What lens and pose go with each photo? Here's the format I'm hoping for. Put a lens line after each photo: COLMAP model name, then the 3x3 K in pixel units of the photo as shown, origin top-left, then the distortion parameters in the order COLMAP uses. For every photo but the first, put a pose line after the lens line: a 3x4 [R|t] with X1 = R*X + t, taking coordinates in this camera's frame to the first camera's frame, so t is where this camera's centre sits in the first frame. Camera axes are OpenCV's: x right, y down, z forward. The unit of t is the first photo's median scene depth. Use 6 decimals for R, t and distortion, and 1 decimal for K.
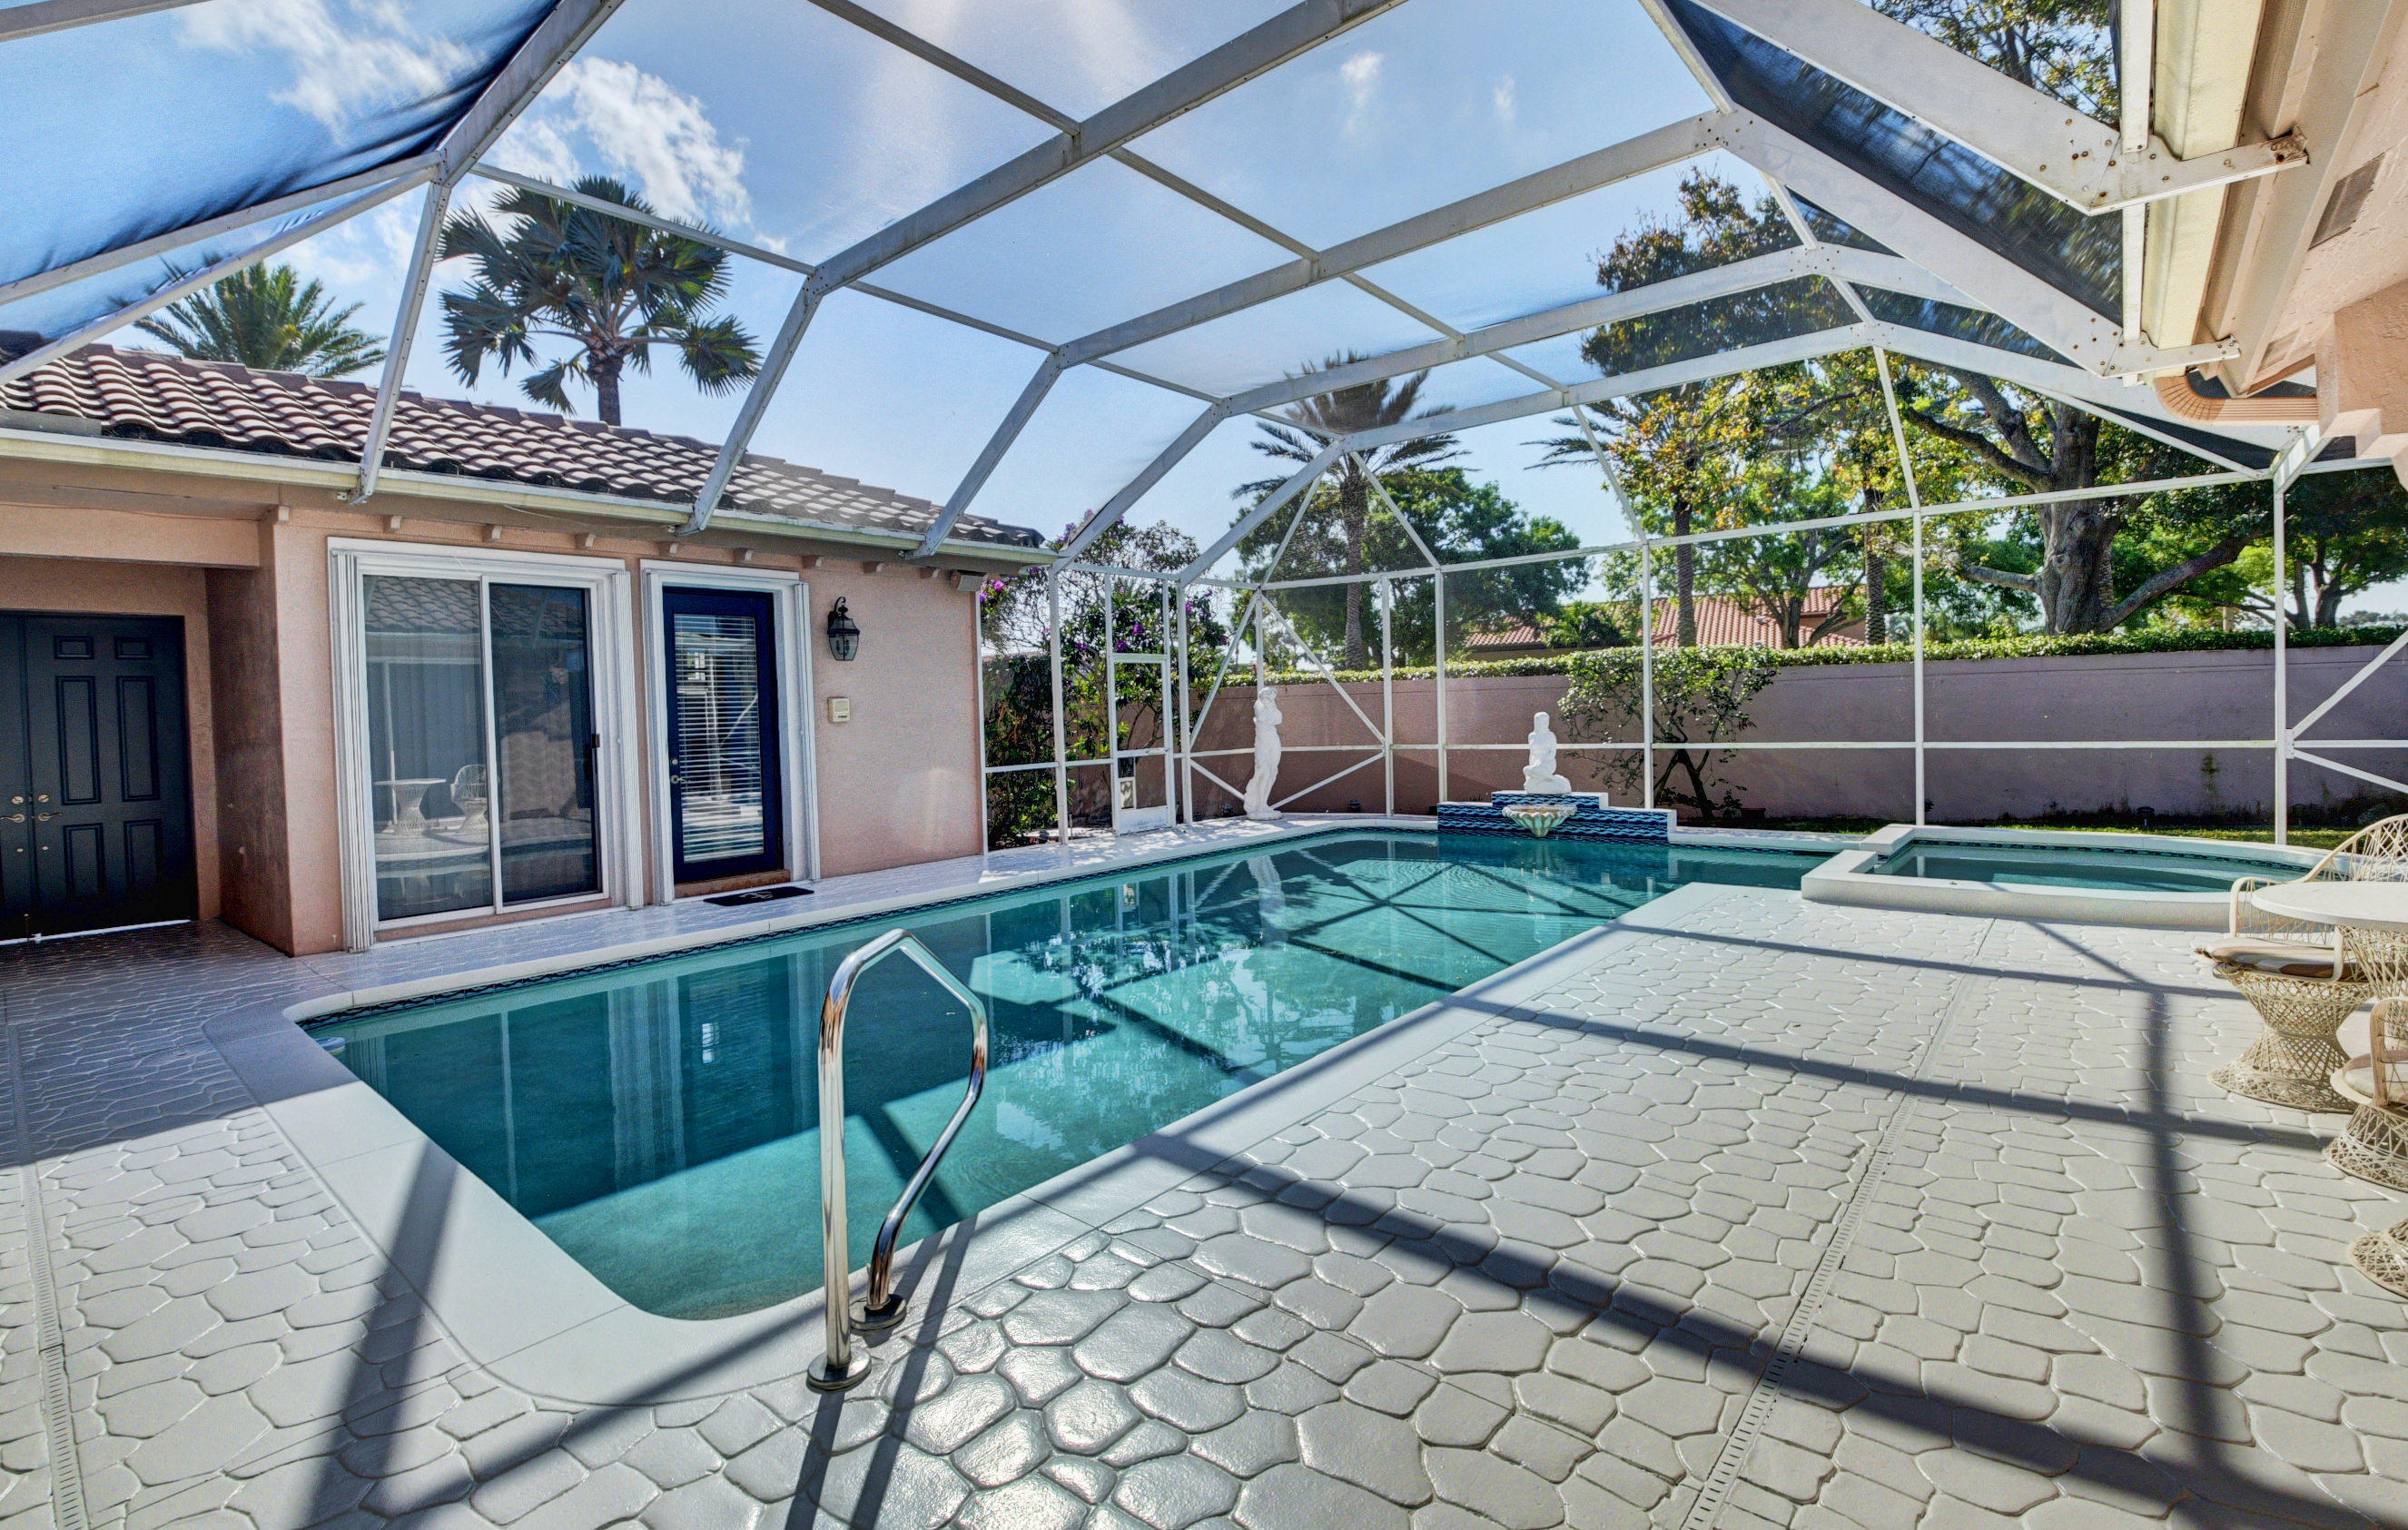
lens RADIAL K [[1073.7, 0, 1198.2], [0, 1073.7, 747.5], [0, 0, 1]] dist [-0.018384, -0.001903]
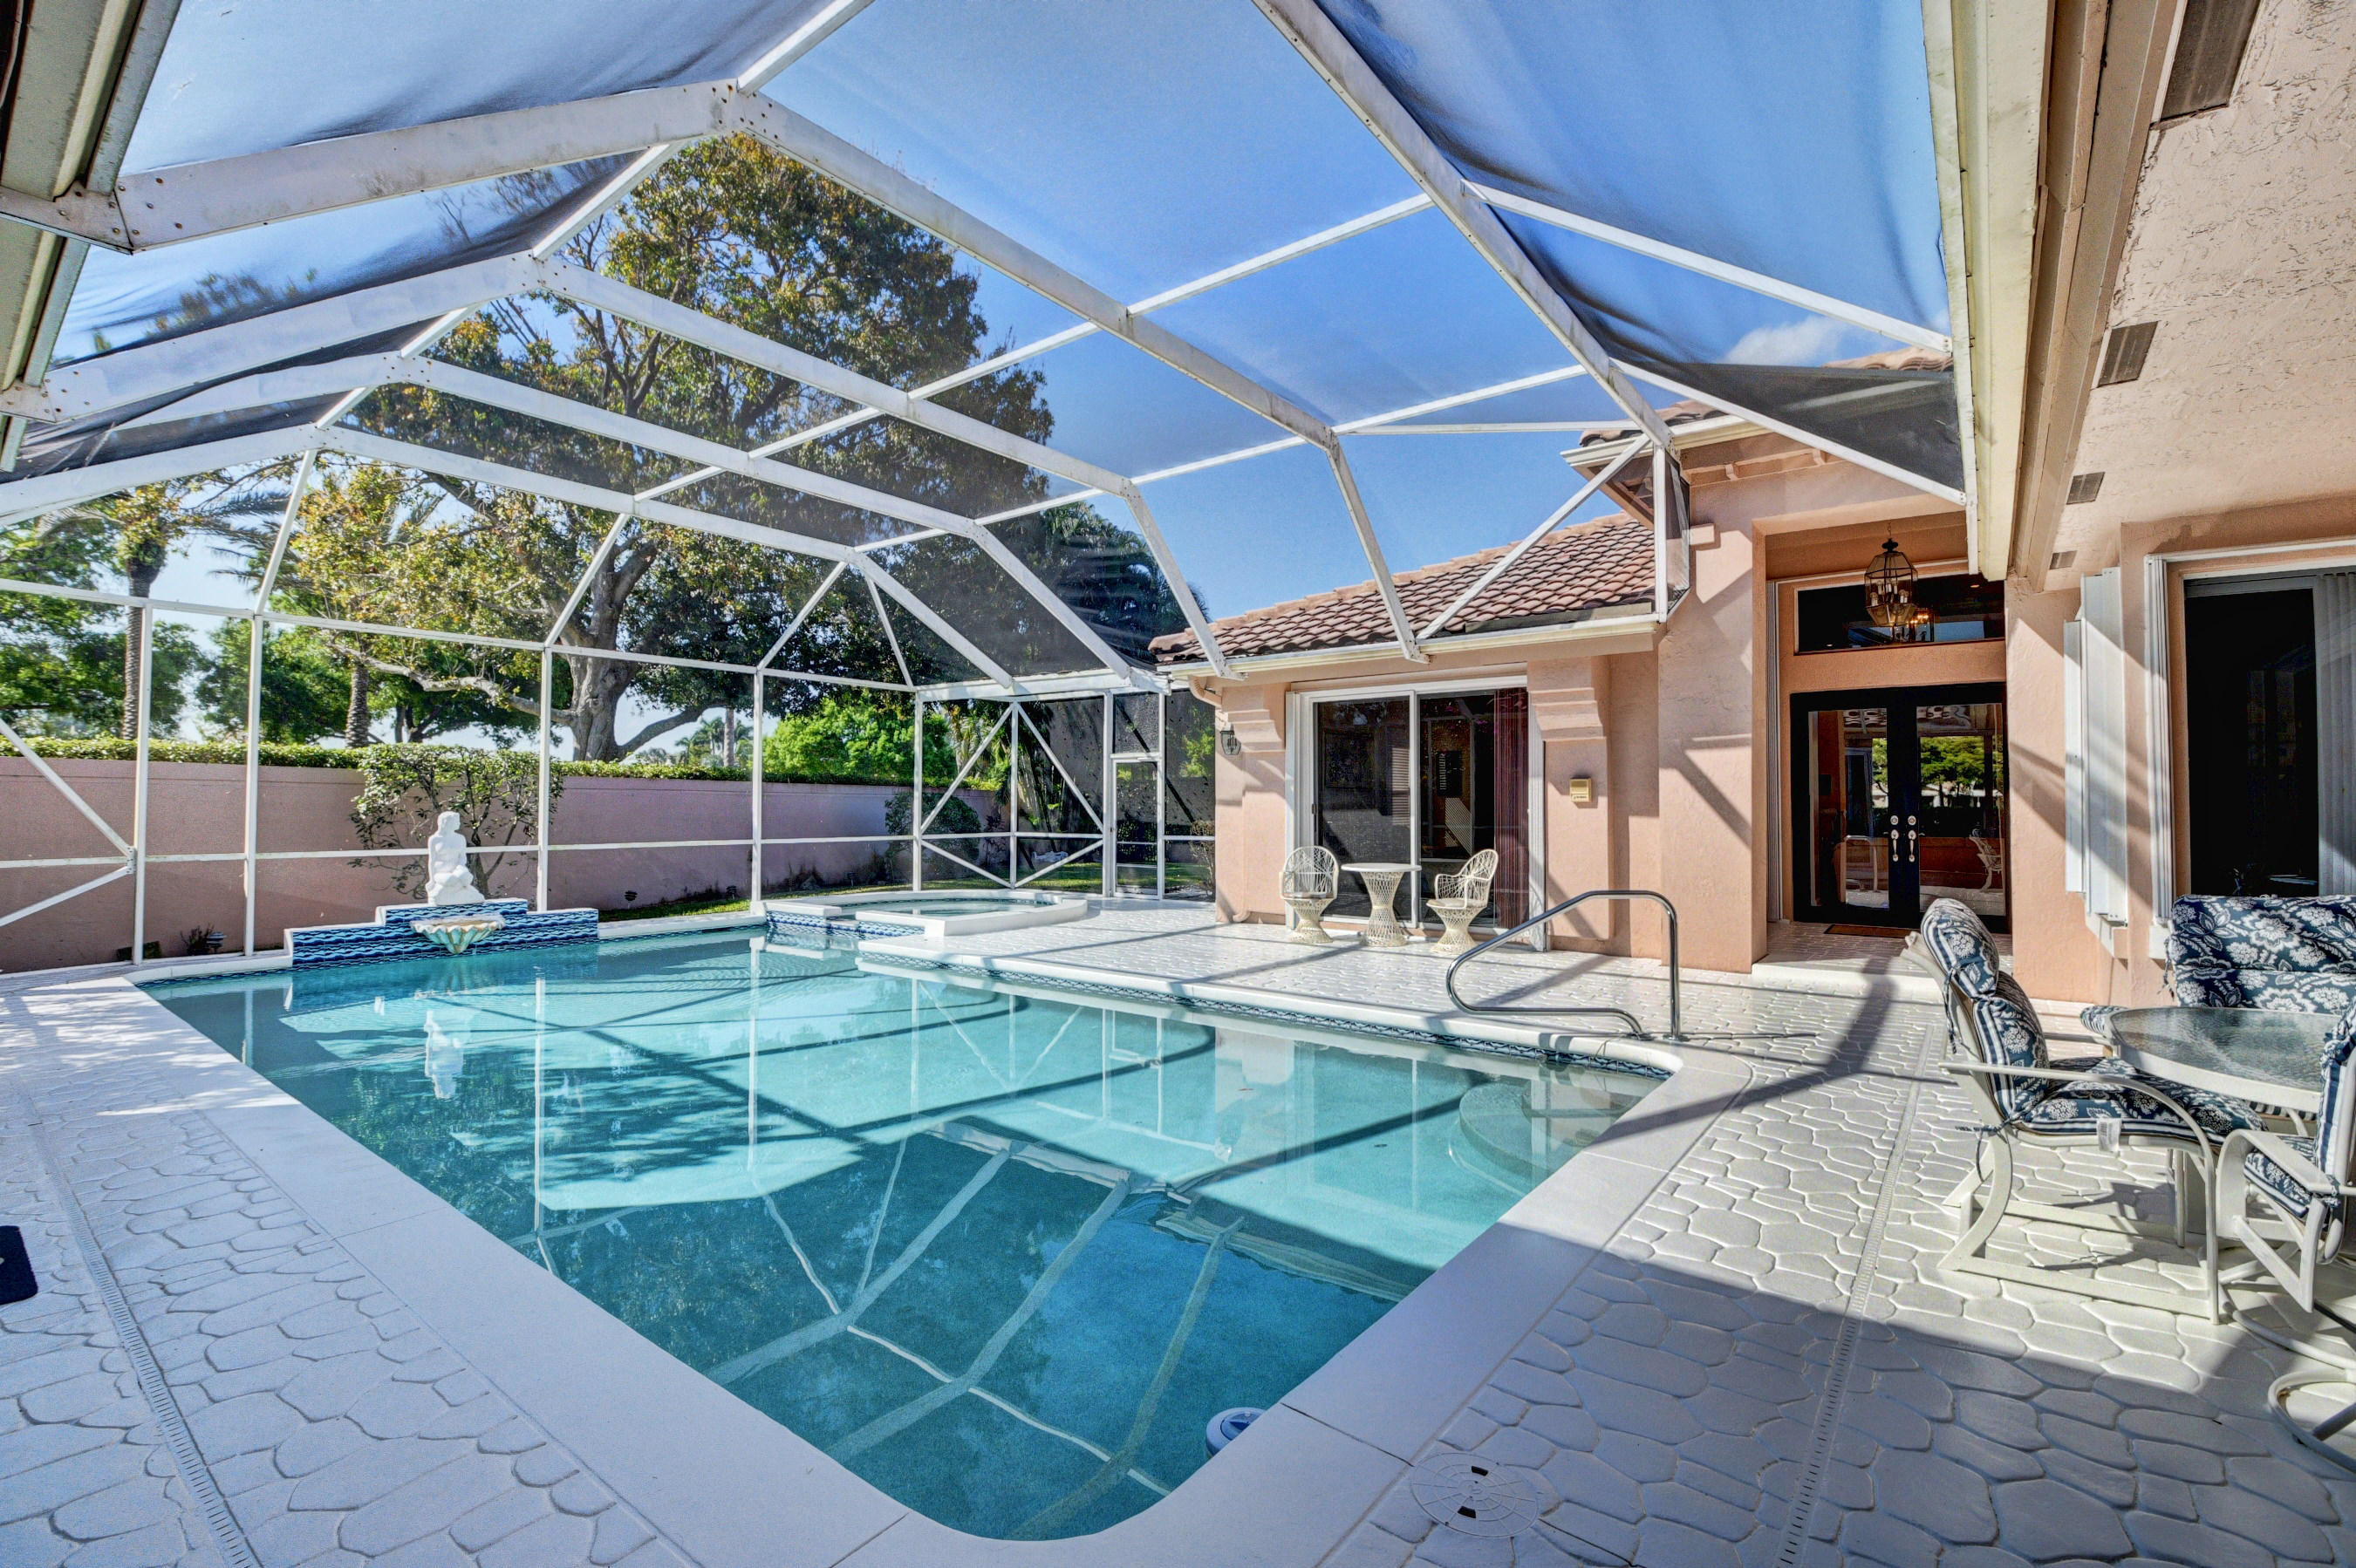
lens RADIAL K [[1032.0, 0, 1167.8], [0, 1032.0, 789.5], [0, 0, 1]] dist [0.001479, -0.000915]
pose [[-0.038699, 0.044897, 0.998242, -0.793279], [0.029109, 0.998617, -0.043785, 0.004372], [-0.998827, 0.027363, -0.039952, 0.638143]]
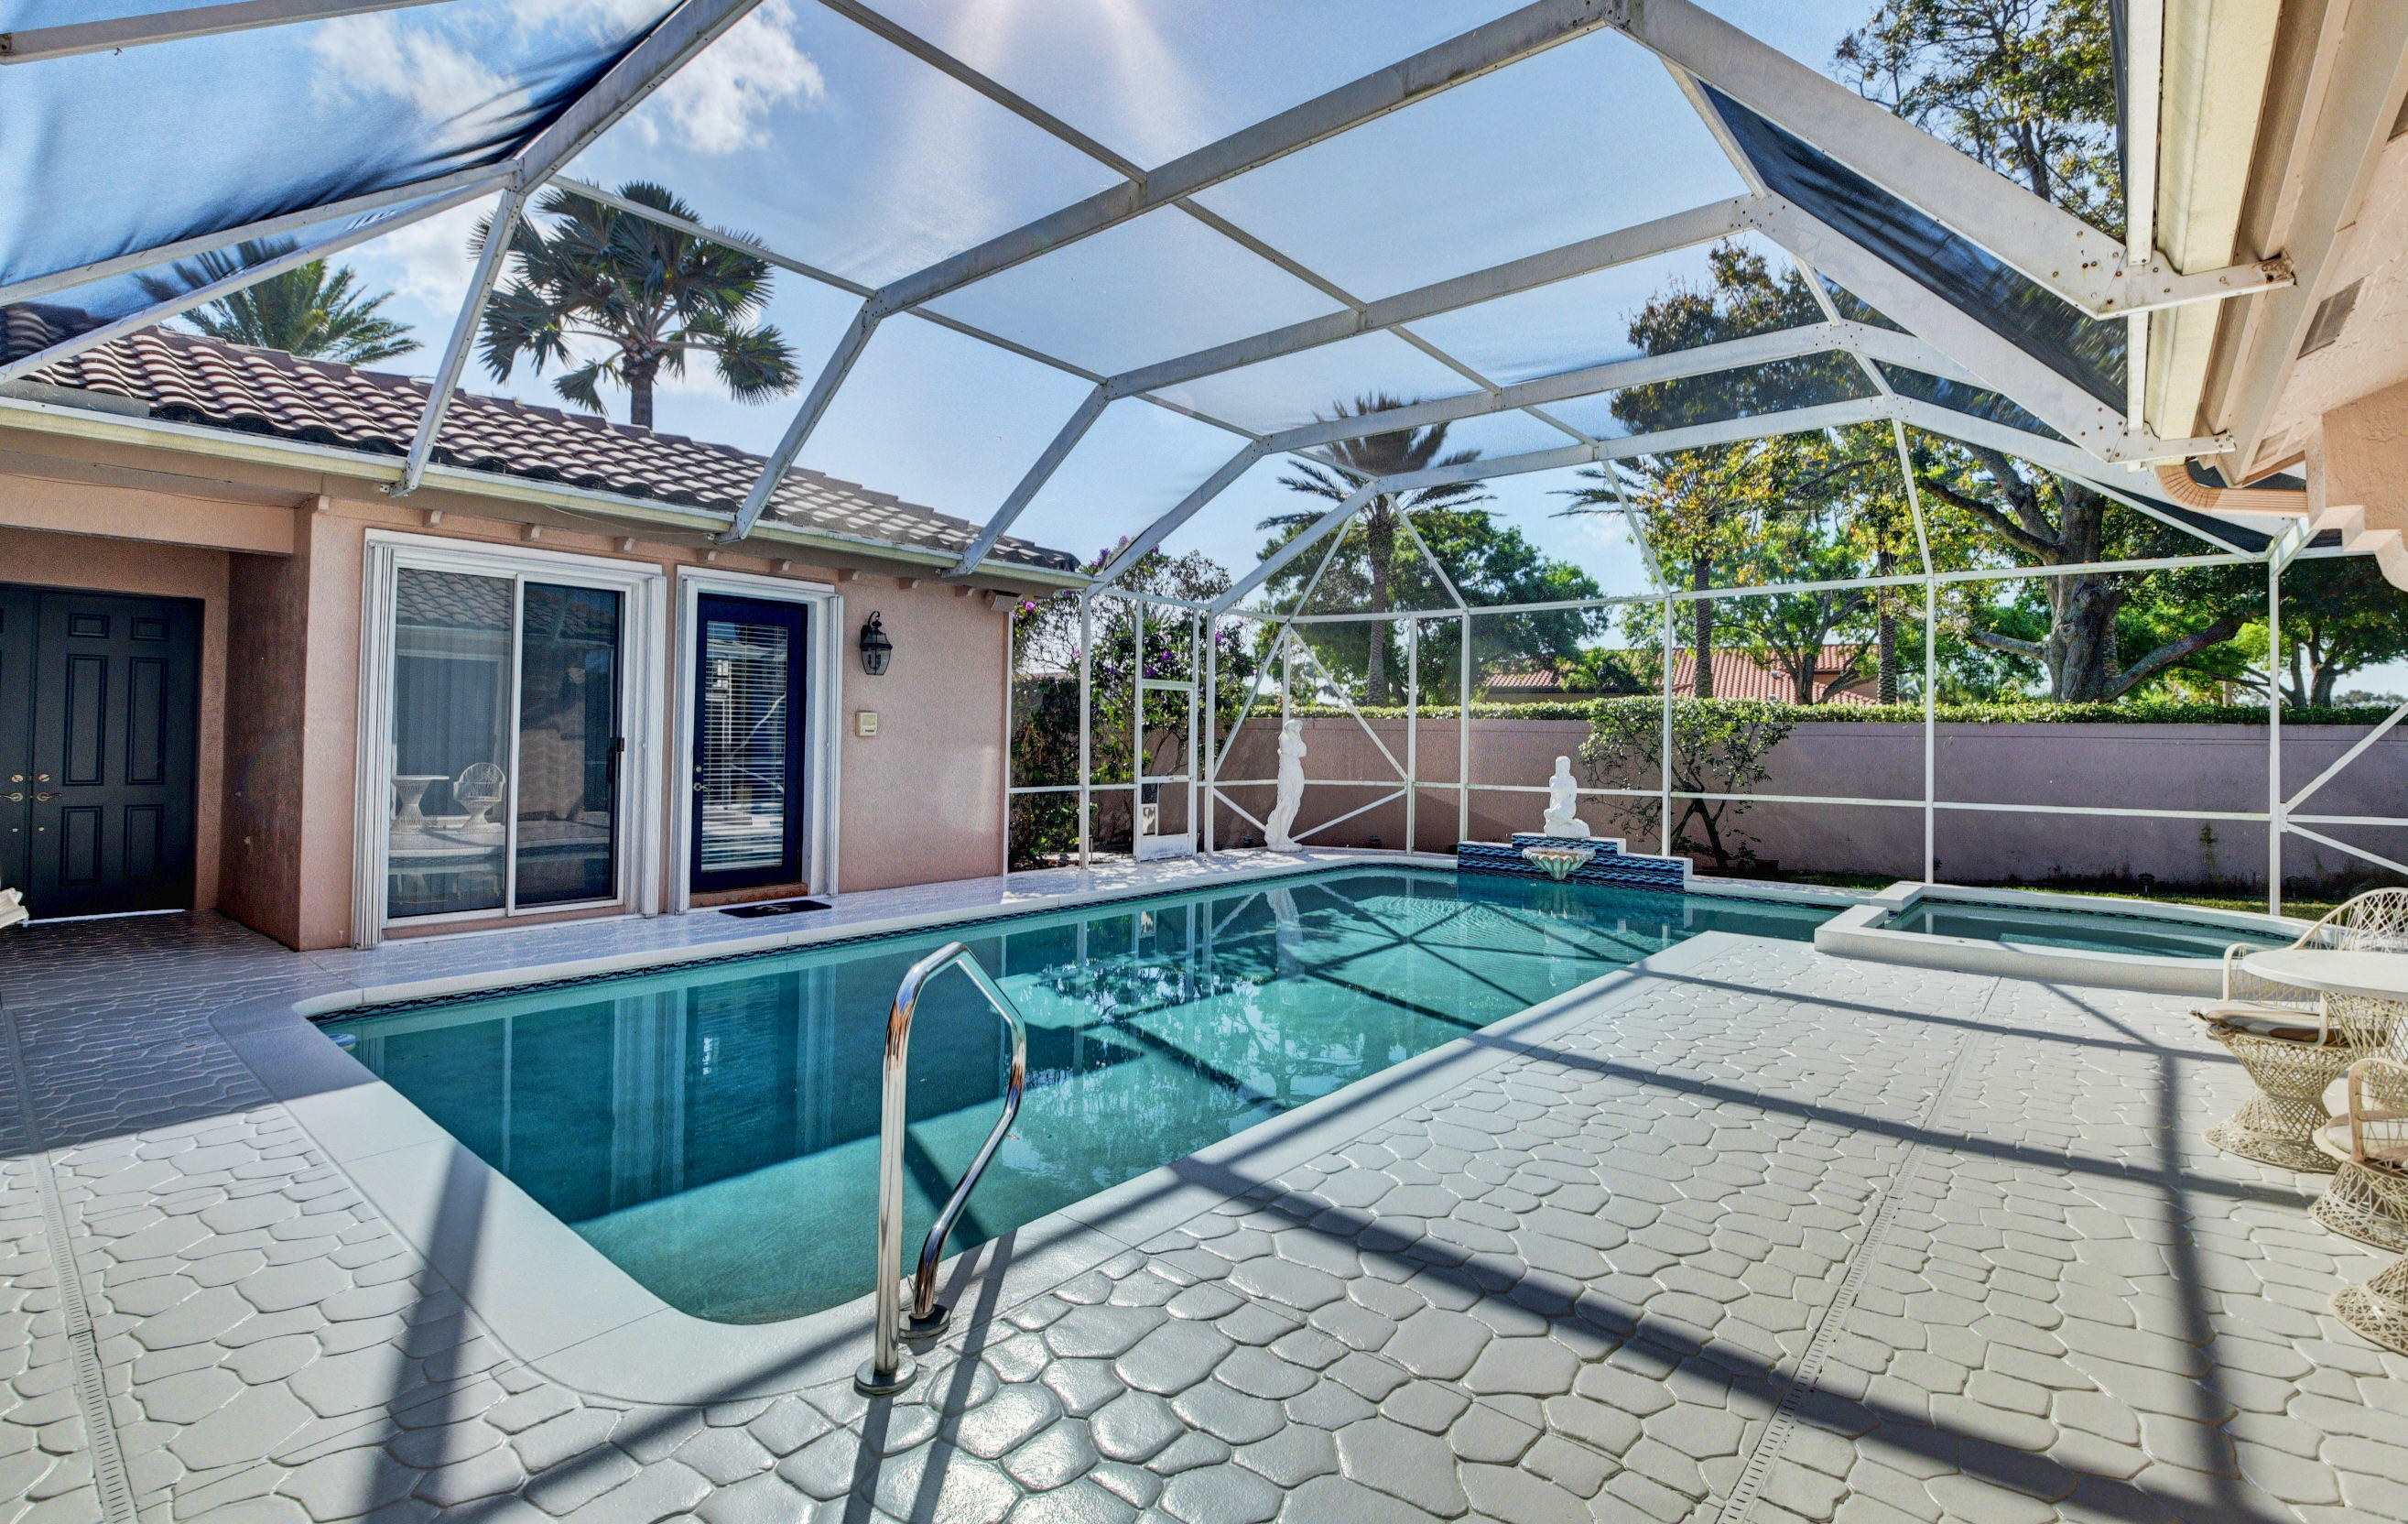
lens RADIAL K [[1078.8, 0, 1245.9], [0, 1078.8, 728.8], [0, 0, 1]] dist [-0.016121, -0.002502]
pose [[0.998667, 0.043744, 0.027407, -0.012681], [-0.042471, 0.998064, -0.045436, -0.000231], [-0.029342, 0.044212, 0.998591, -0.015452]]
